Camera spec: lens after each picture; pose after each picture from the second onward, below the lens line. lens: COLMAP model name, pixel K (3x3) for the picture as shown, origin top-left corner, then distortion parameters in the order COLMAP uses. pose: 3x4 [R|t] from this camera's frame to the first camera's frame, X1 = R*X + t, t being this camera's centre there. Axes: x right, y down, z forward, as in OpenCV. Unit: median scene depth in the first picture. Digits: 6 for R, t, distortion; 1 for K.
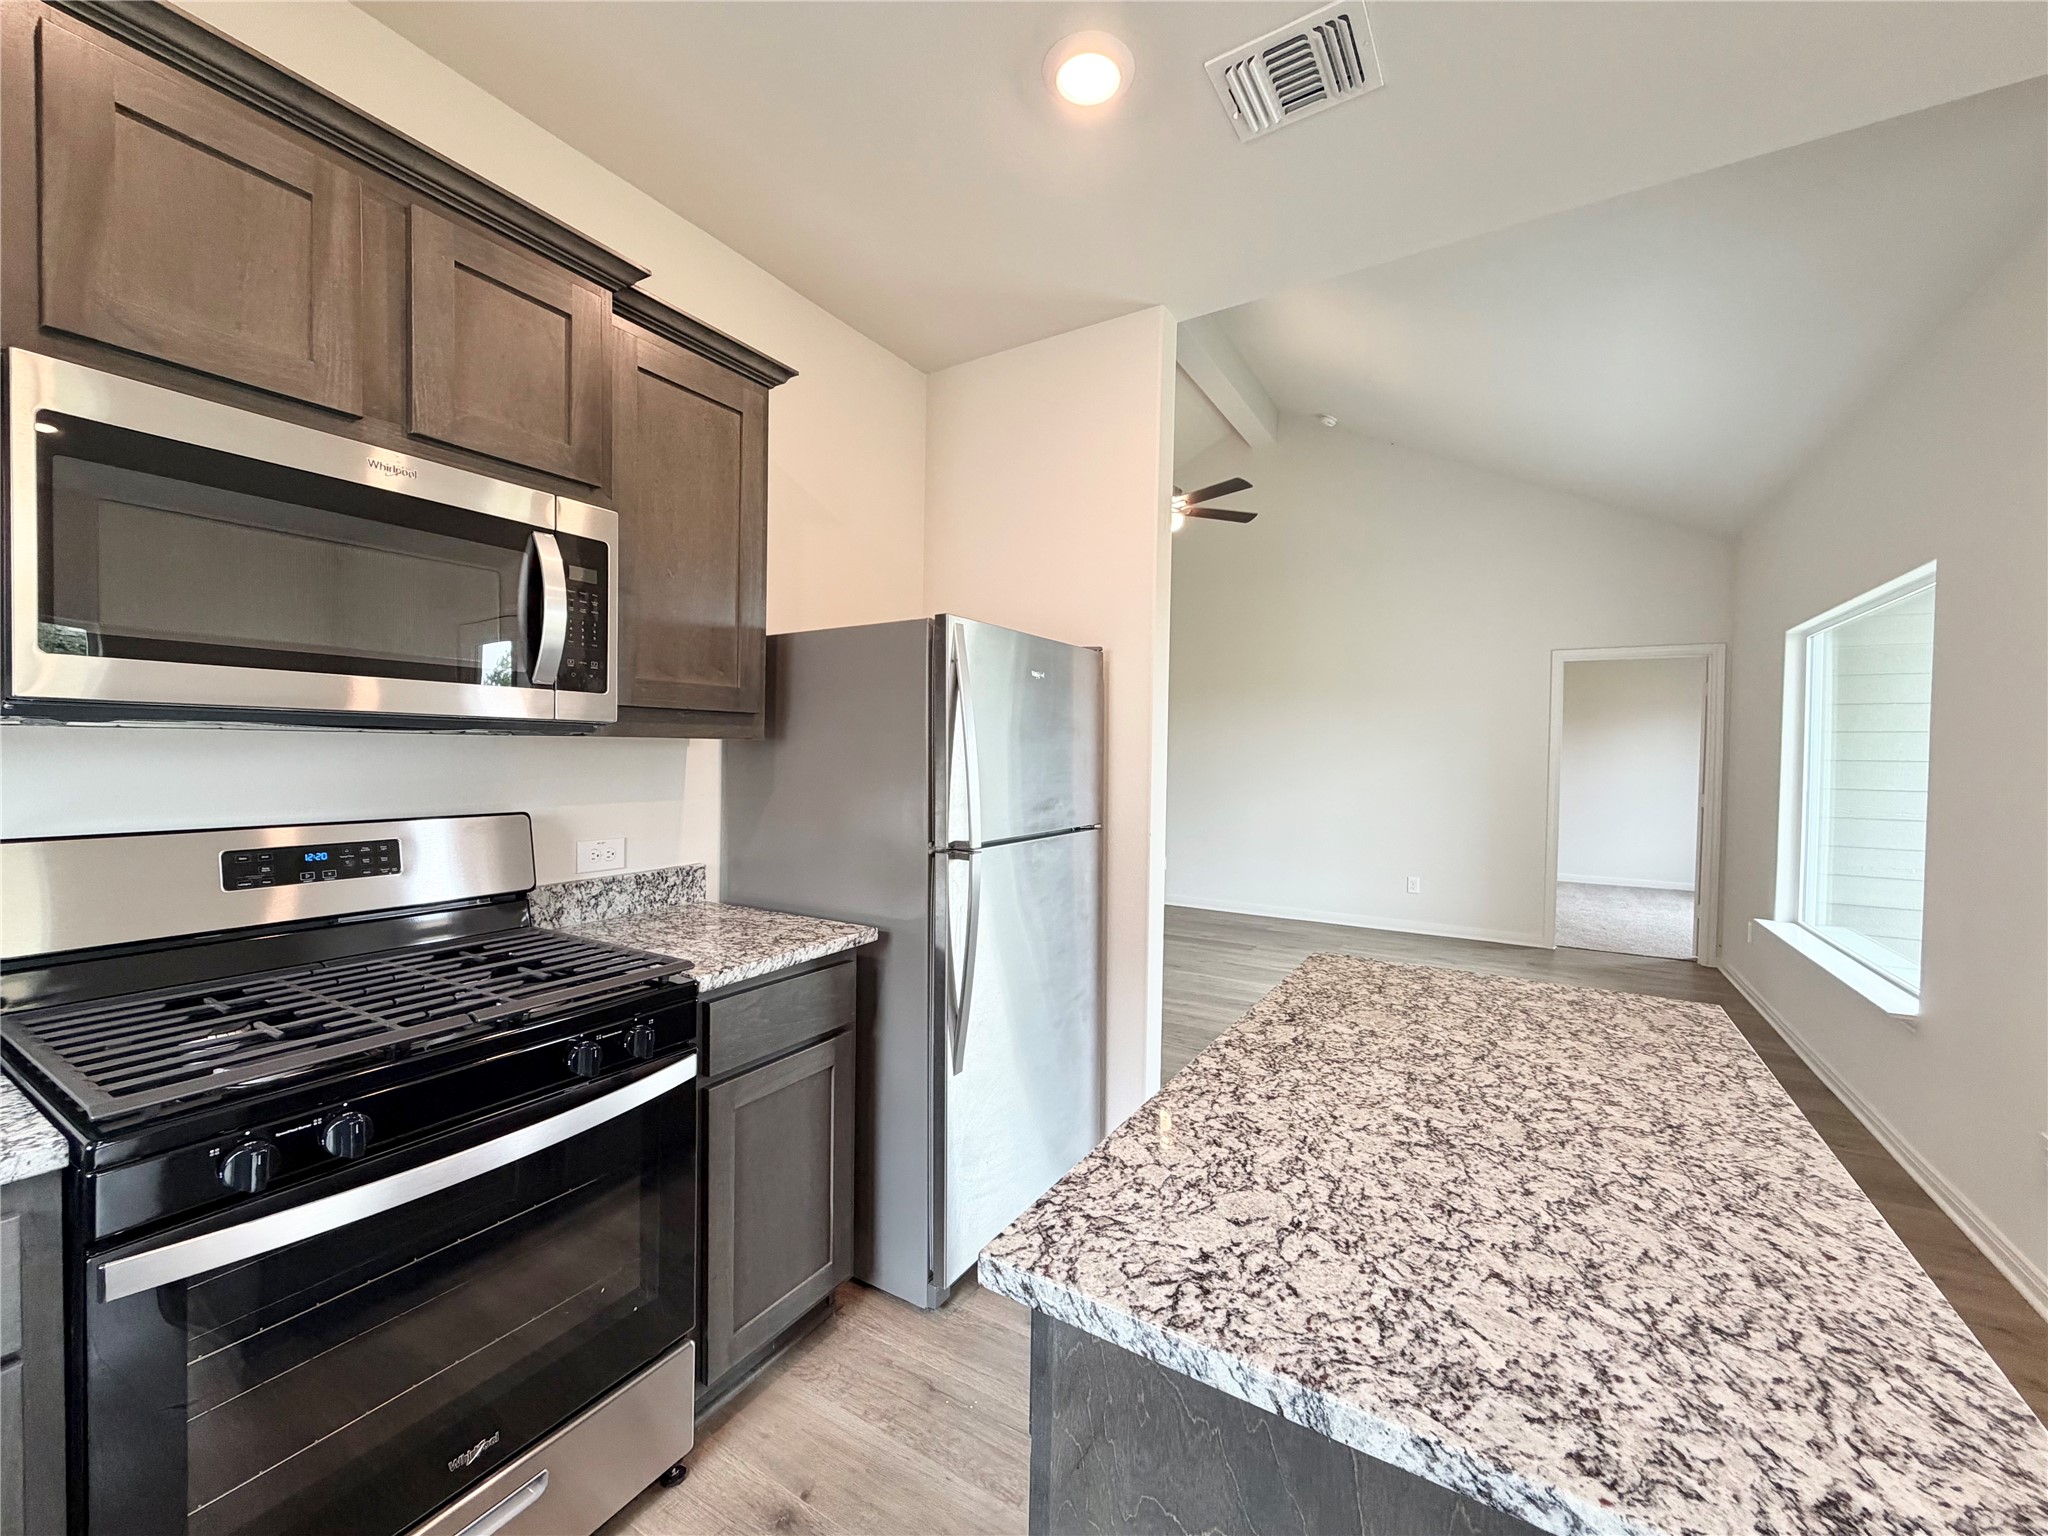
lens RADIAL K [[817.2, 0, 1020.2], [0, 817.2, 768.7], [0, 0, 1]] dist [0.000162, 0.000035]
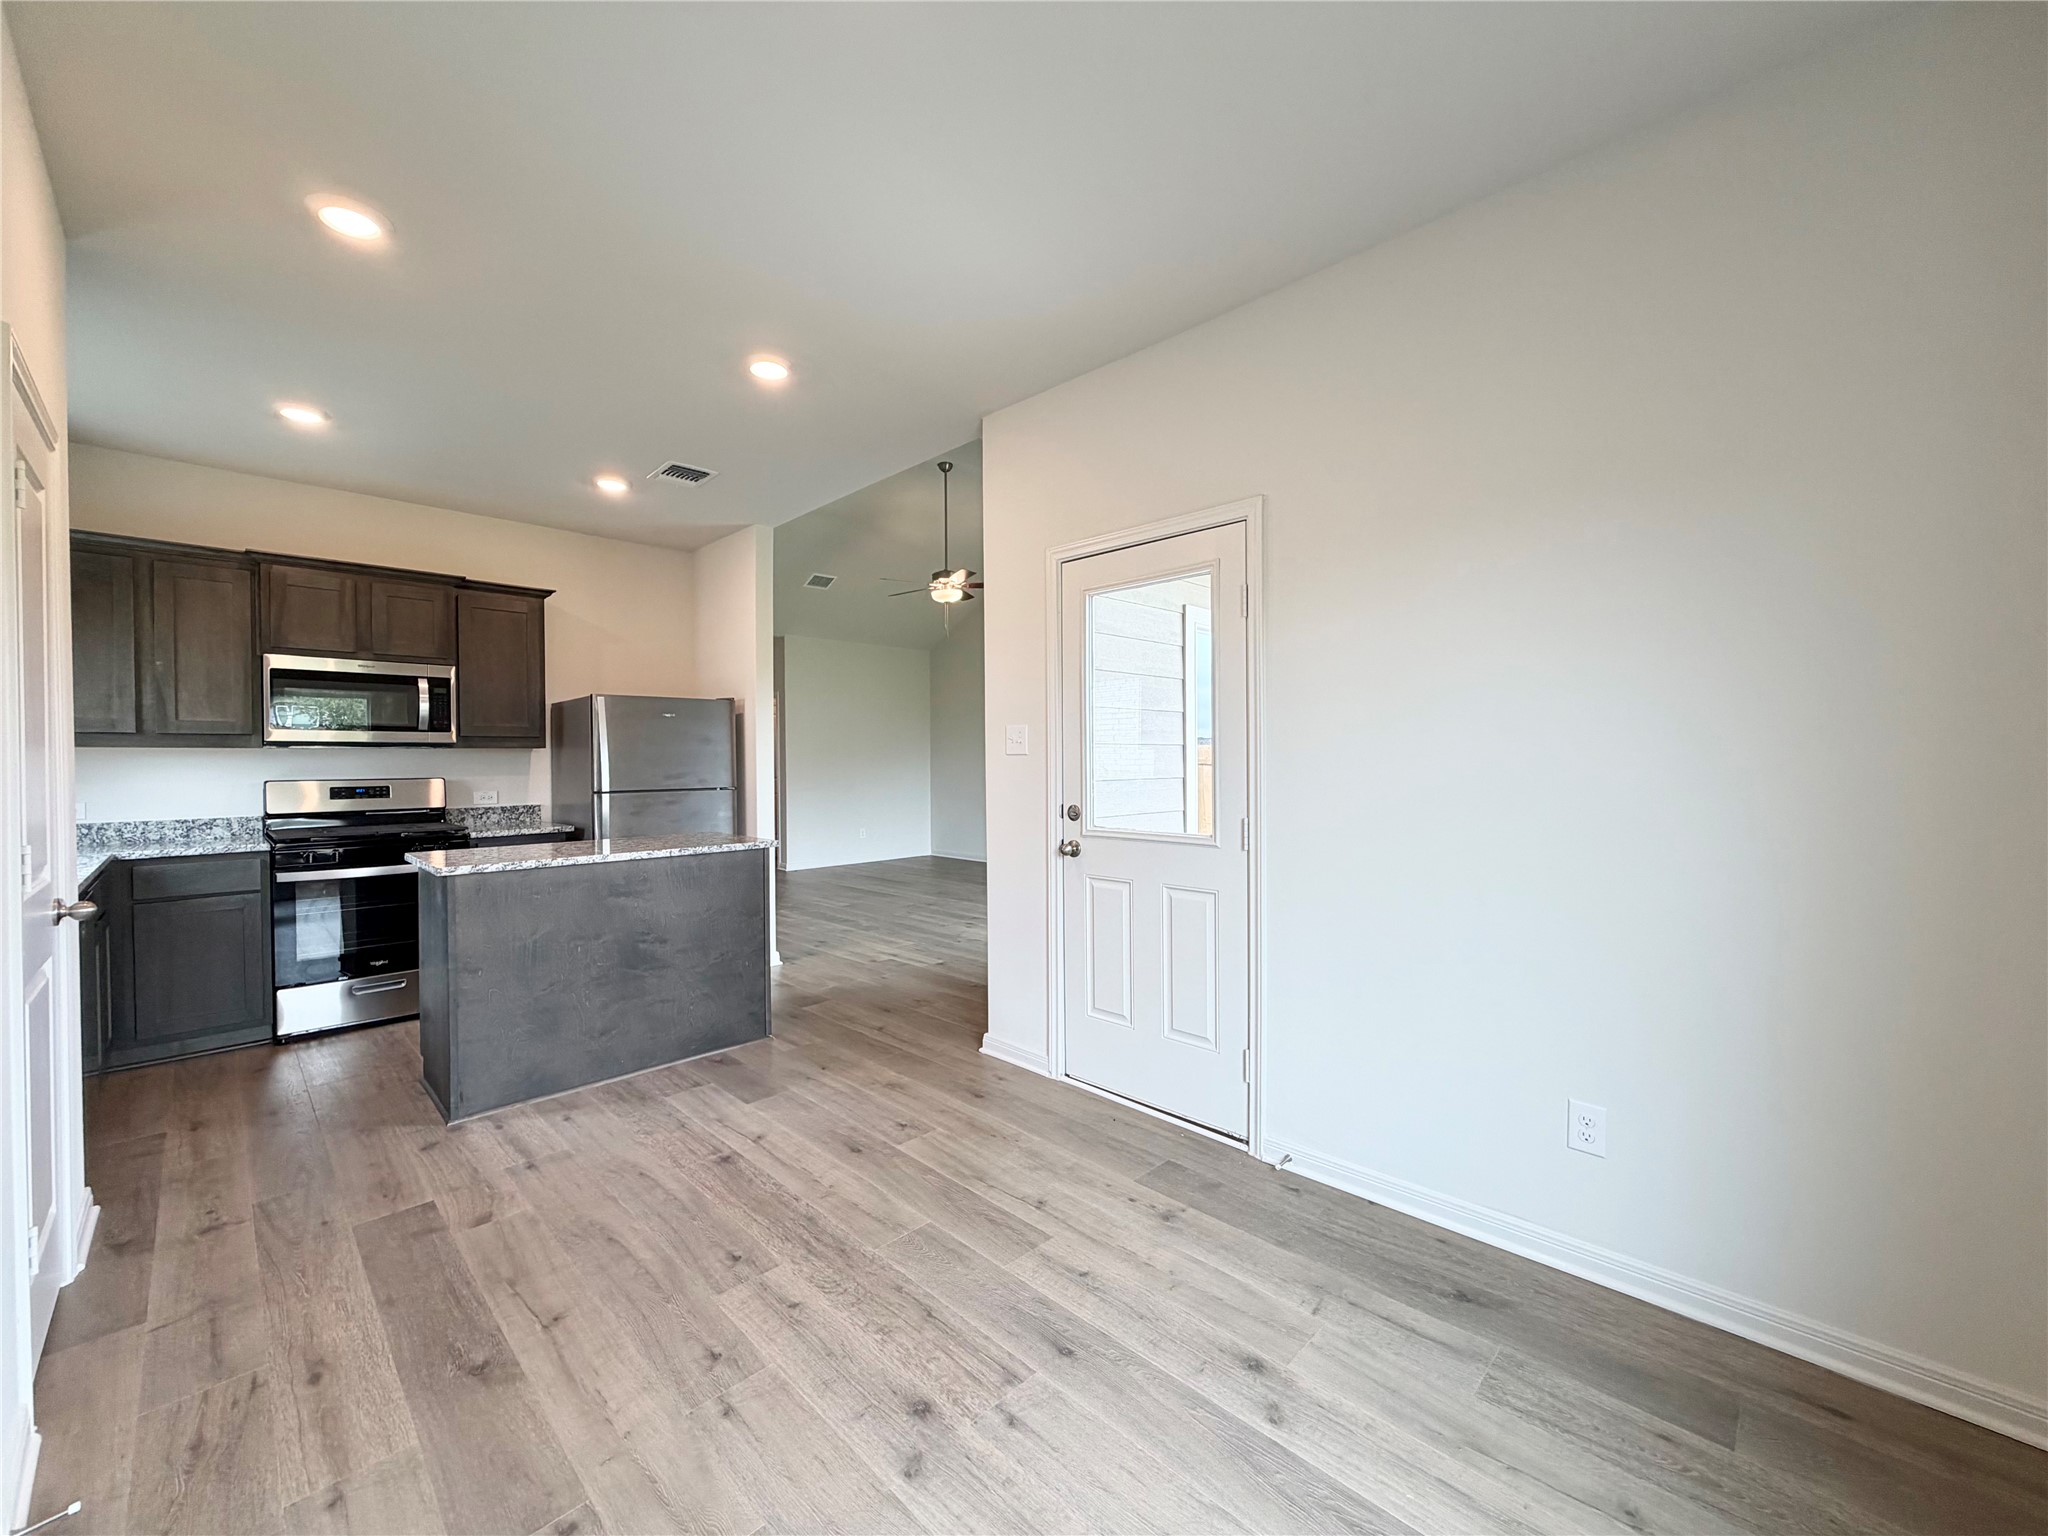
lens RADIAL K [[817.2, 0, 1019.6], [0, 817.2, 767.1], [0, 0, 1]] dist [0.000162, 0.000035]
pose [[0.972133, -0.018545, -0.233697, 2.103342], [0.015651, 0.999776, -0.014233, 0.098775], [0.233908, 0.010179, 0.972205, -1.293501]]
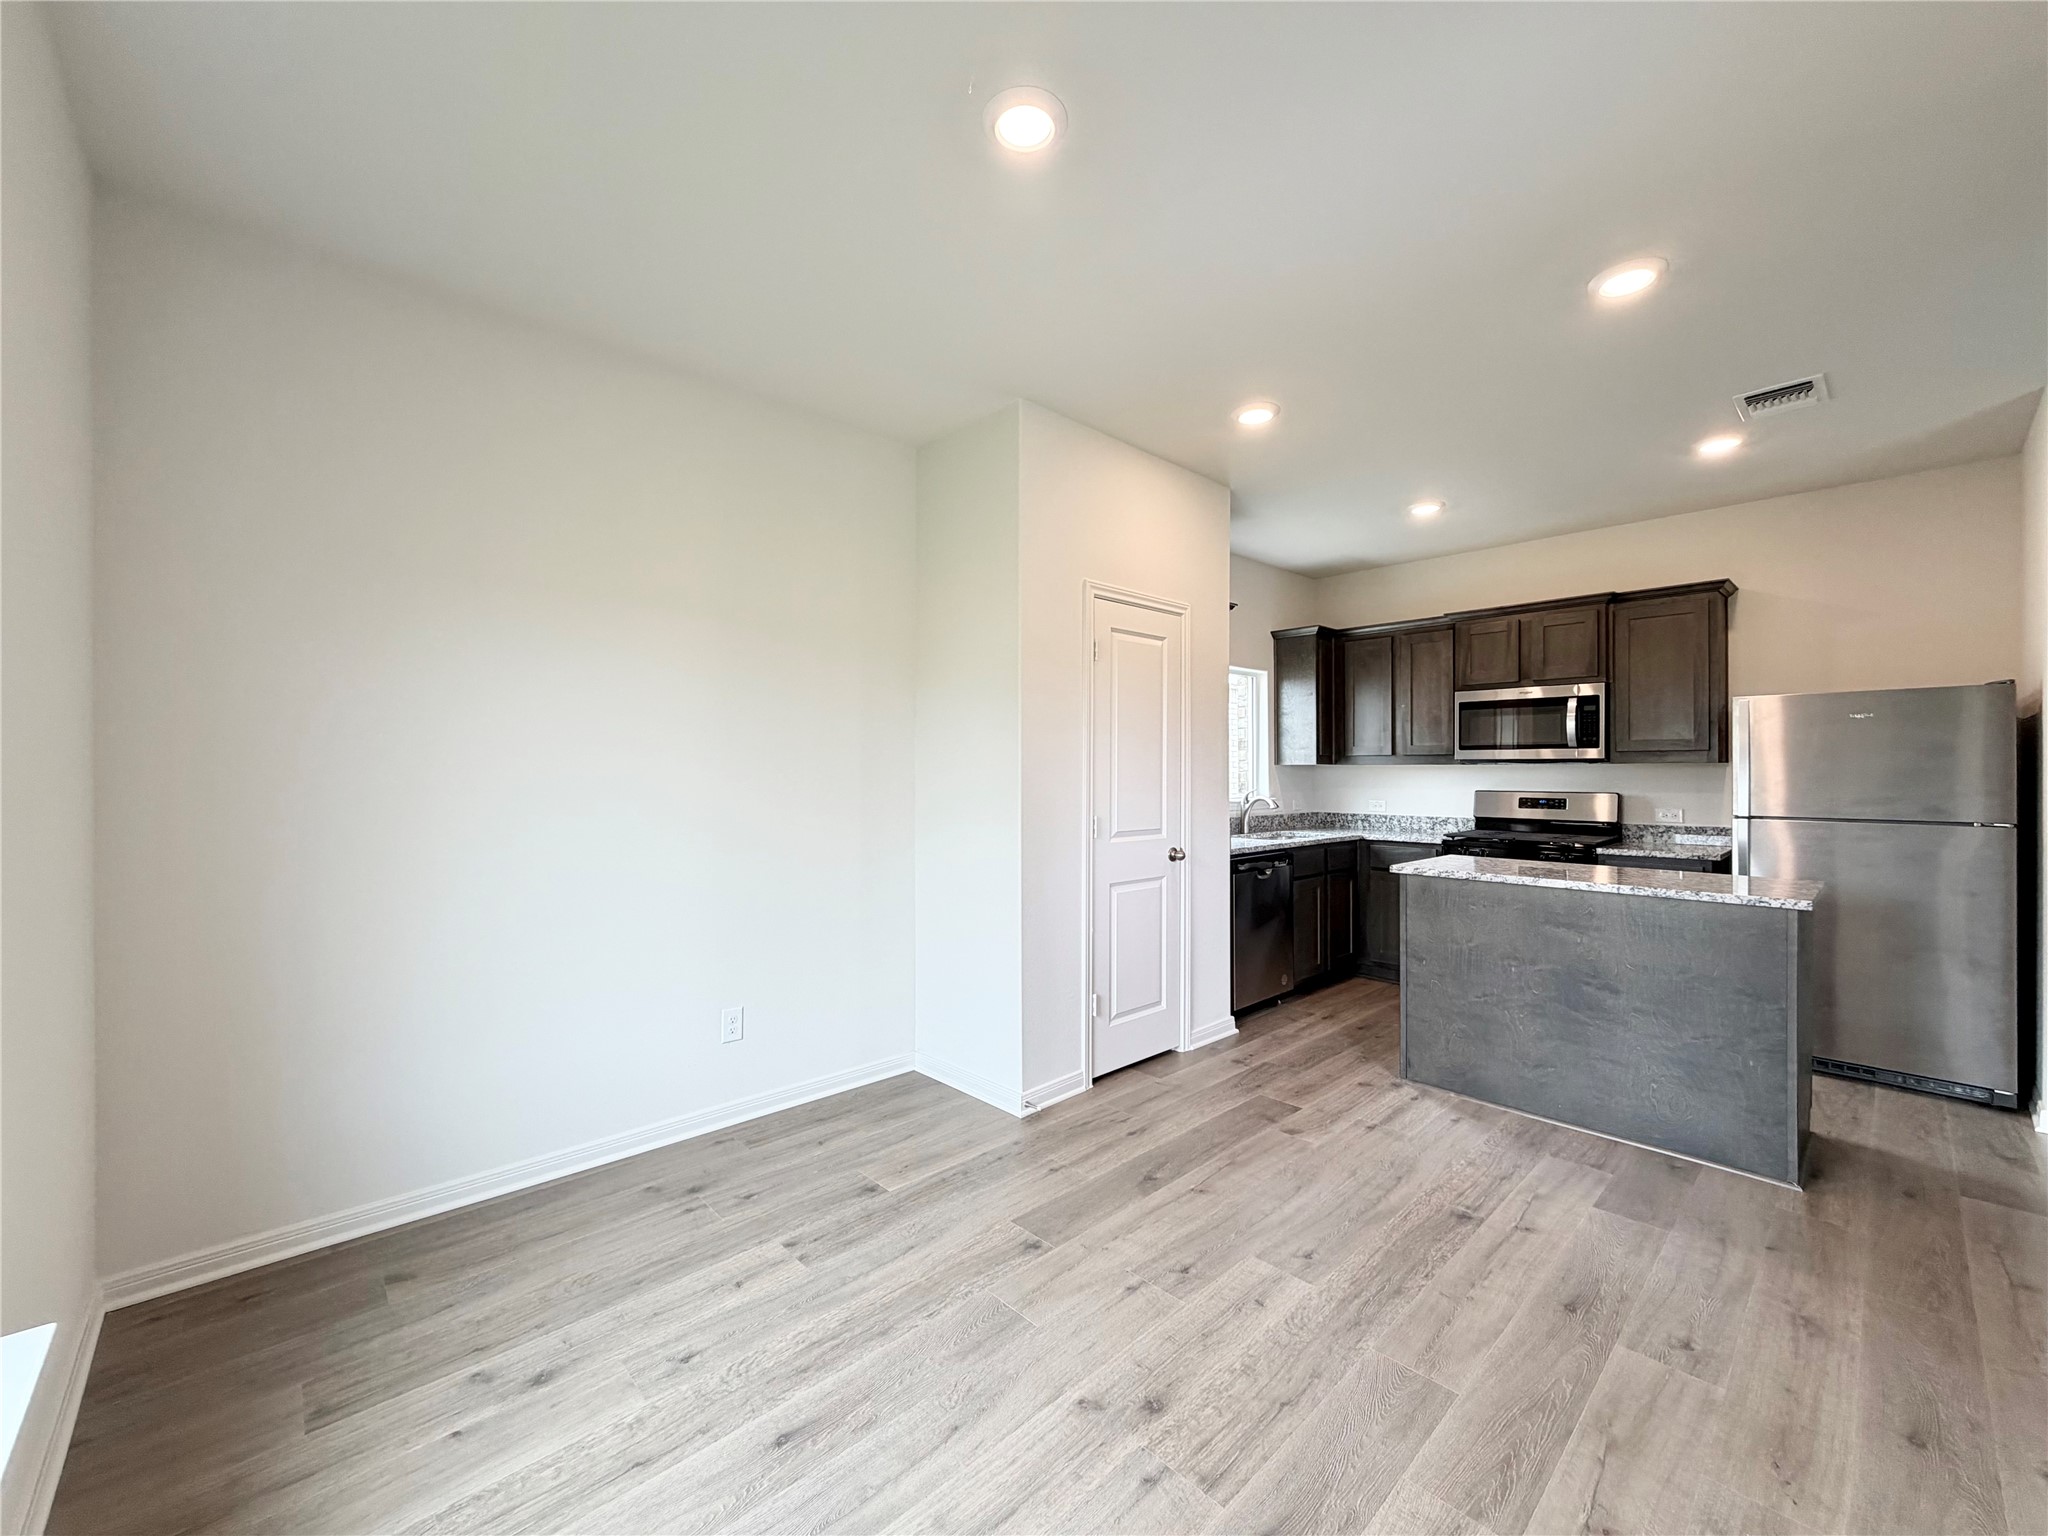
lens RADIAL K [[817.2, 0, 1019.1], [0, 817.2, 768.9], [0, 0, 1]] dist [0.000162, 0.000035]
pose [[-0.265947, -0.017793, -0.963823, 2.855764], [-0.026344, 0.999590, -0.011184, 0.064840], [0.963628, 0.022417, -0.266307, -0.176692]]
